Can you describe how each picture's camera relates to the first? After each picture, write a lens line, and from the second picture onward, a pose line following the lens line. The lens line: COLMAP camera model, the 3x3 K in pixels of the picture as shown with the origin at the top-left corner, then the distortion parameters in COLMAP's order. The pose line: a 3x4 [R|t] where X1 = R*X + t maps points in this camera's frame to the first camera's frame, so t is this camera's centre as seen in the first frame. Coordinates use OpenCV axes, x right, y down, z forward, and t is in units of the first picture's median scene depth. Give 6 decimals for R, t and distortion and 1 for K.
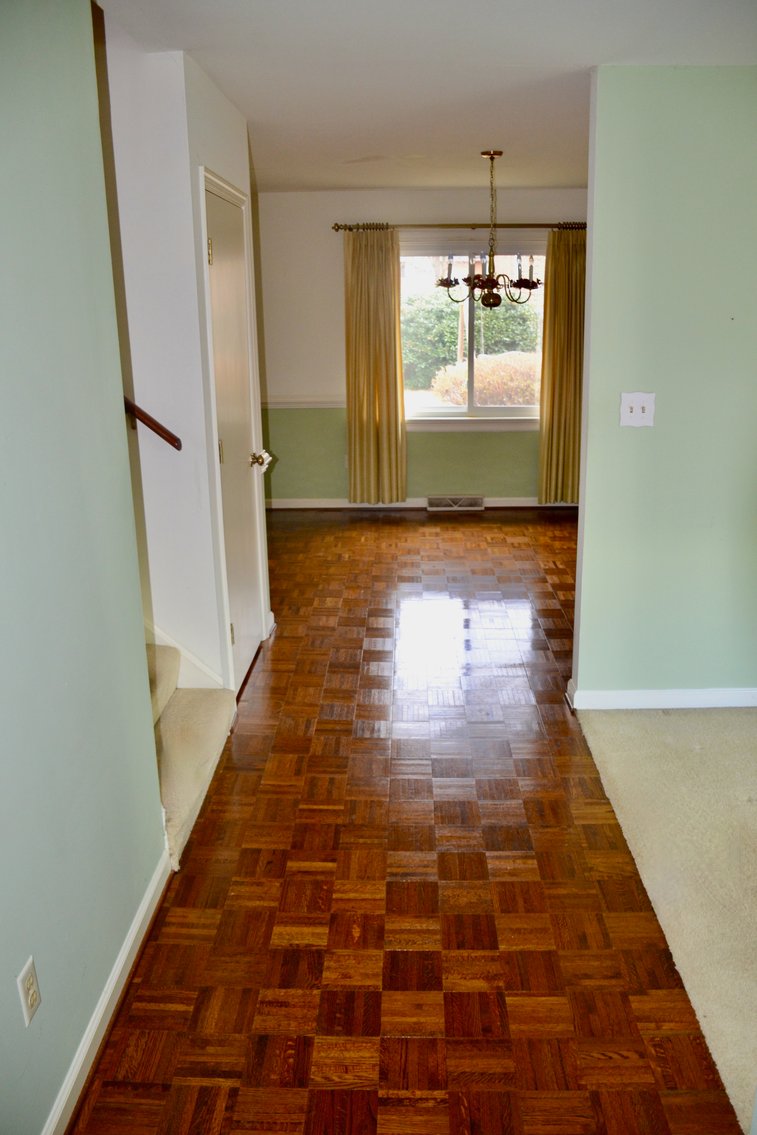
lens RADIAL K [[908.5, 0, 377.8], [0, 908.5, 564.9], [0, 0, 1]] dist [-0.143915, 0.089677]
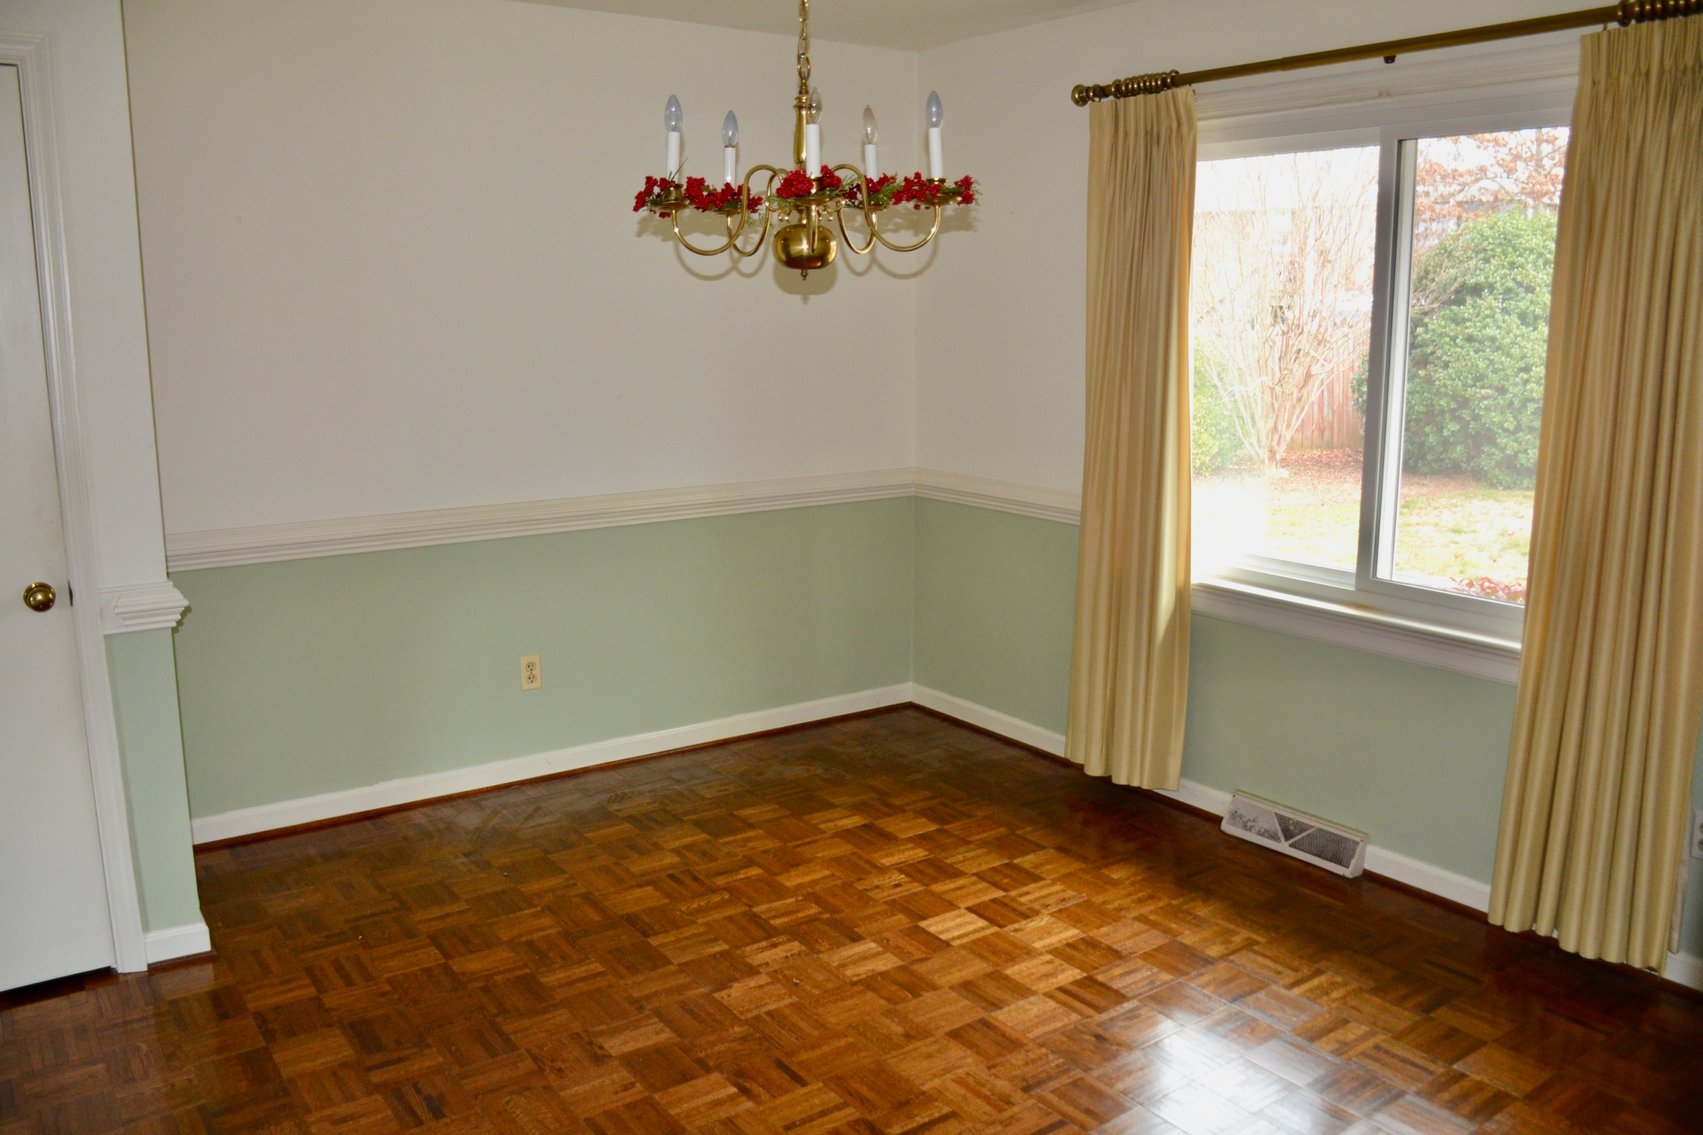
lens RADIAL K [[1363.1, 0, 854.5], [0, 1363.1, 570.0], [0, 0, 1]] dist [-0.143915, 0.089677]
pose [[0.610811, 0.166252, -0.774125, 0.384163], [-0.234278, 0.971877, 0.023869, -0.145982], [0.756322, 0.166781, 0.632582, 0.532977]]
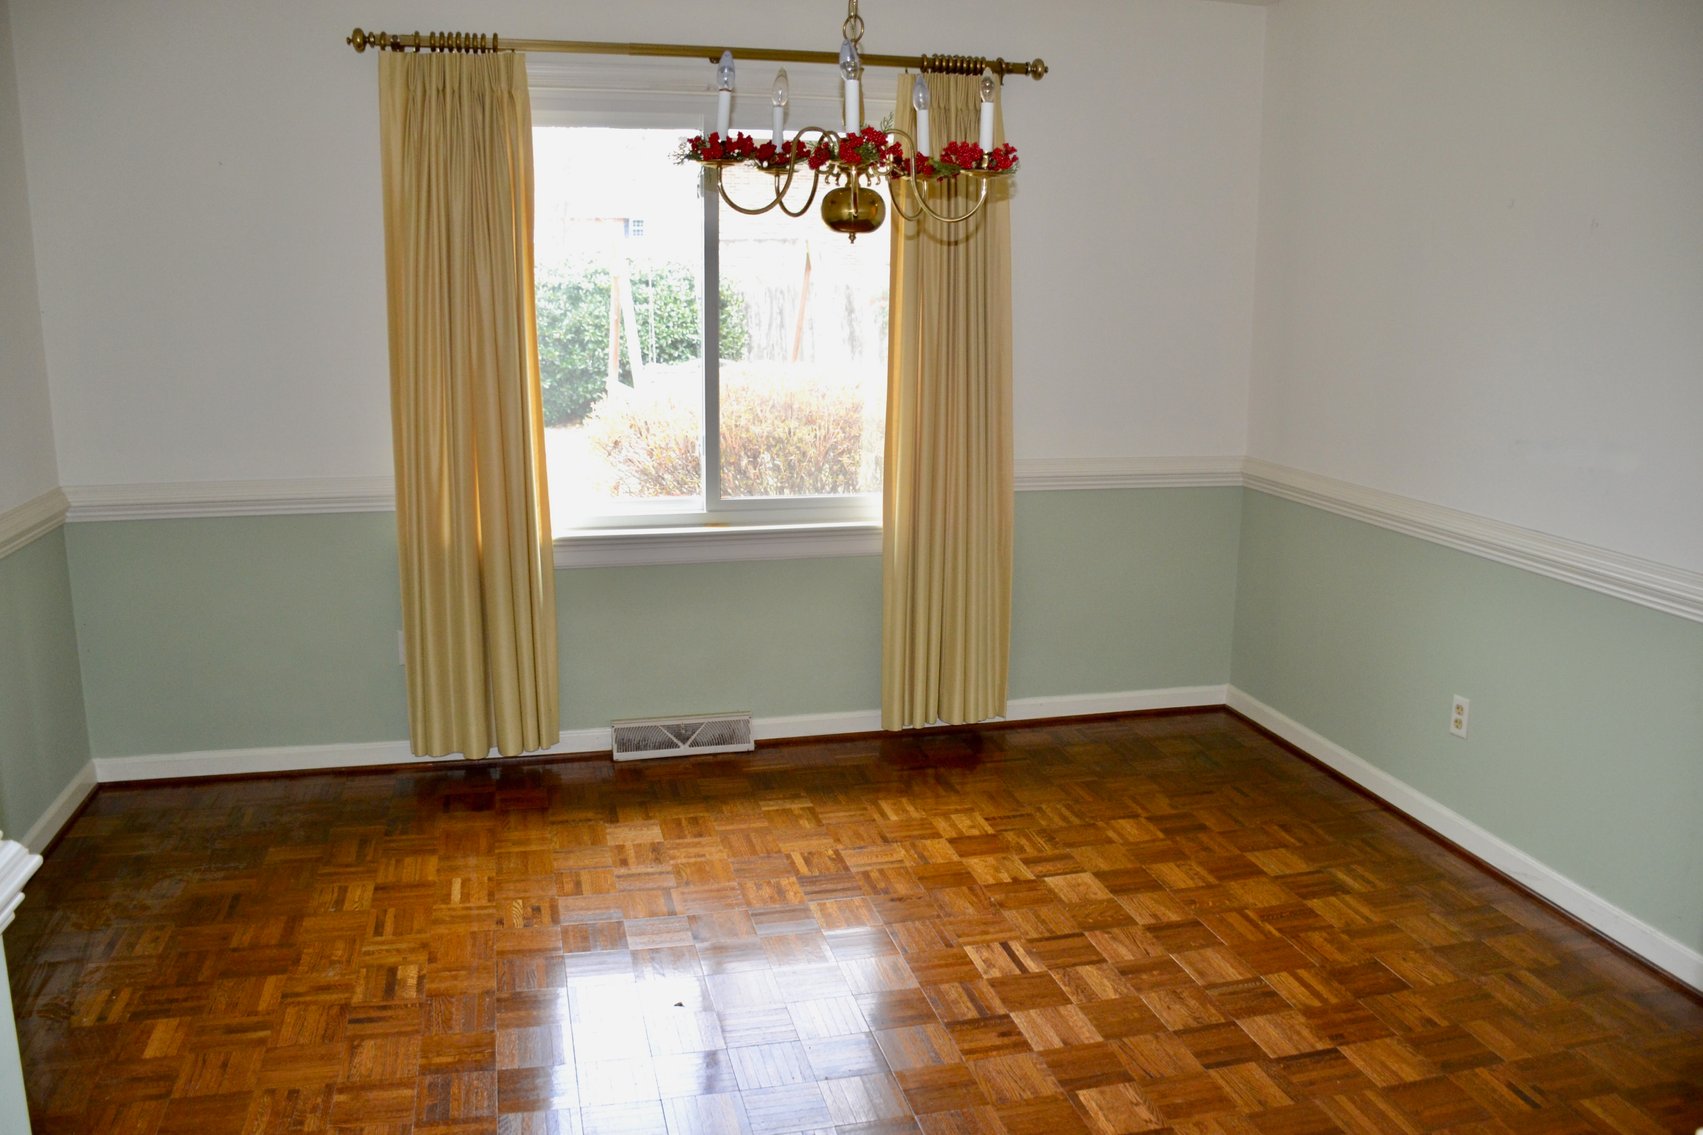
lens RADIAL K [[1363.1, 0, 843.7], [0, 1363.1, 567.5], [0, 0, 1]] dist [-0.143915, 0.089677]
pose [[0.962001, -0.034172, 0.270900, -0.007224], [0.055230, 0.995982, -0.070493, -0.099722], [-0.267403, 0.082776, 0.960023, 0.404500]]
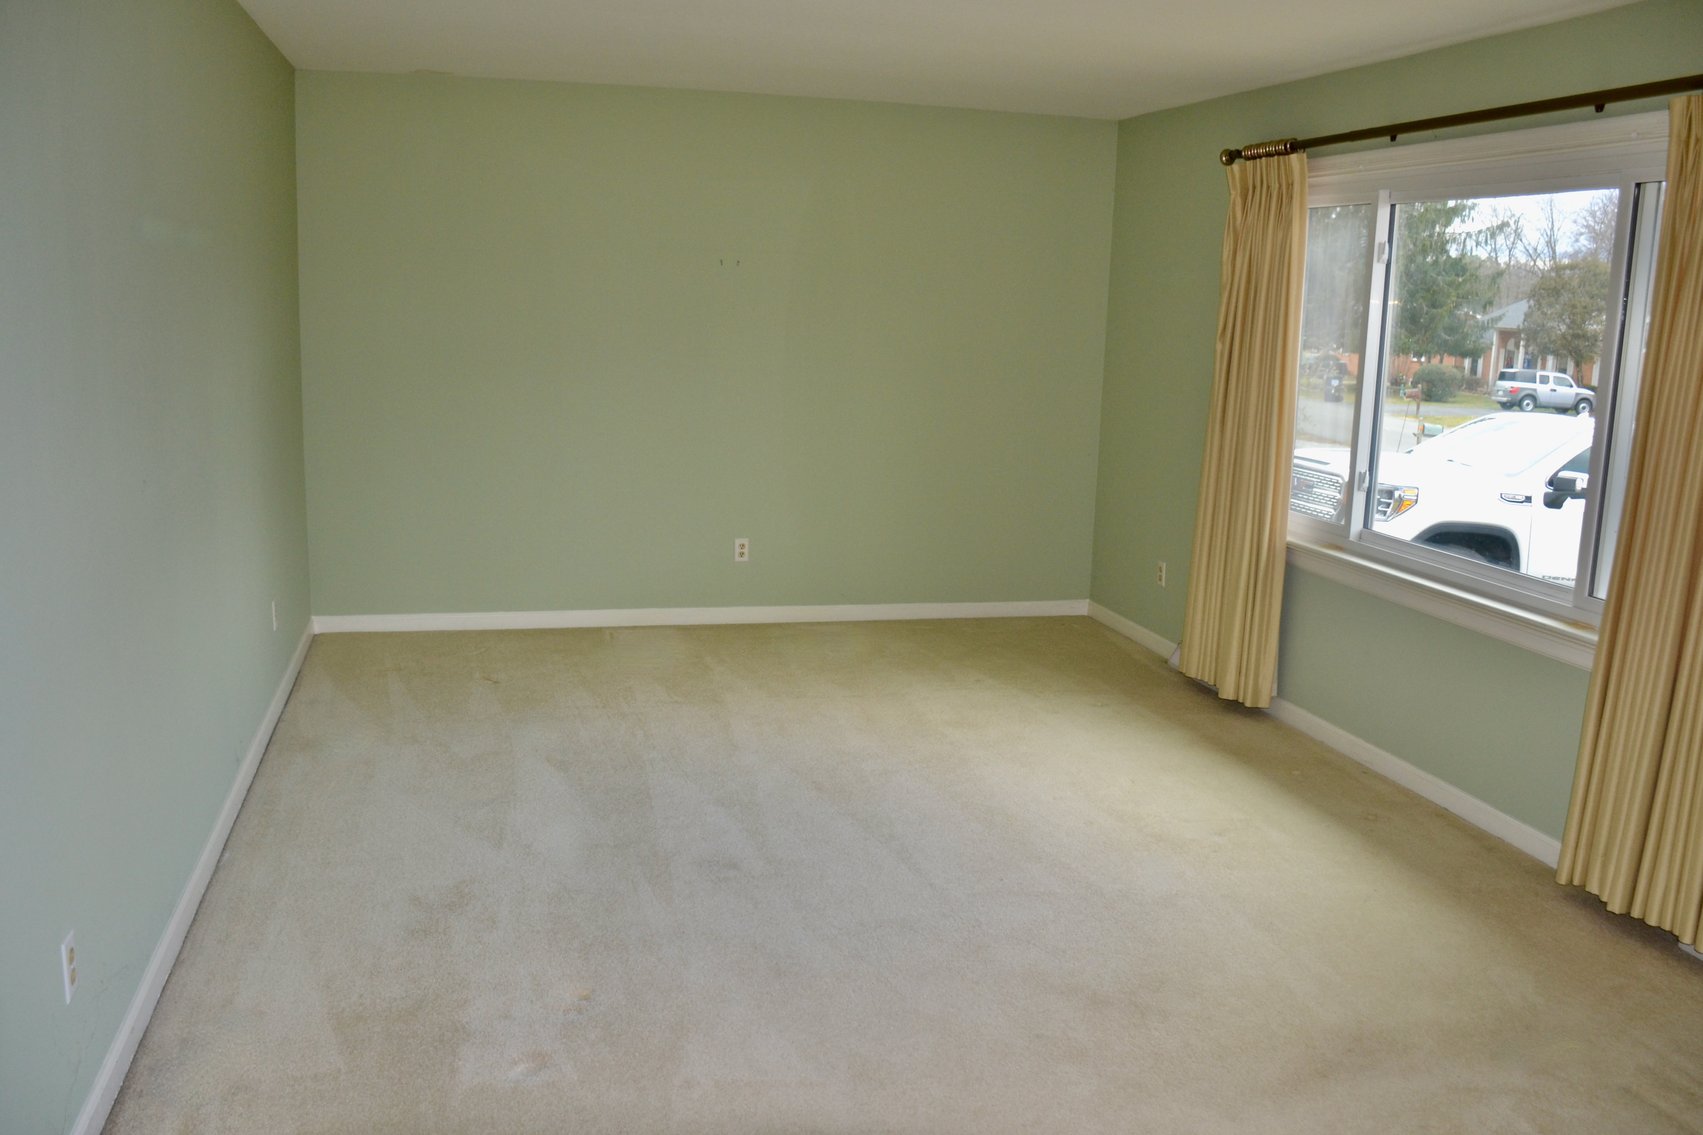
lens RADIAL K [[1363.1, 0, 851.3], [0, 1363.1, 571.1], [0, 0, 1]] dist [-0.143915, 0.089677]
pose [[0.354062, 0.198908, -0.913825, 0.607433], [-0.300142, 0.949601, 0.090405, -0.144569], [0.885751, 0.242268, 0.395918, 0.524974]]
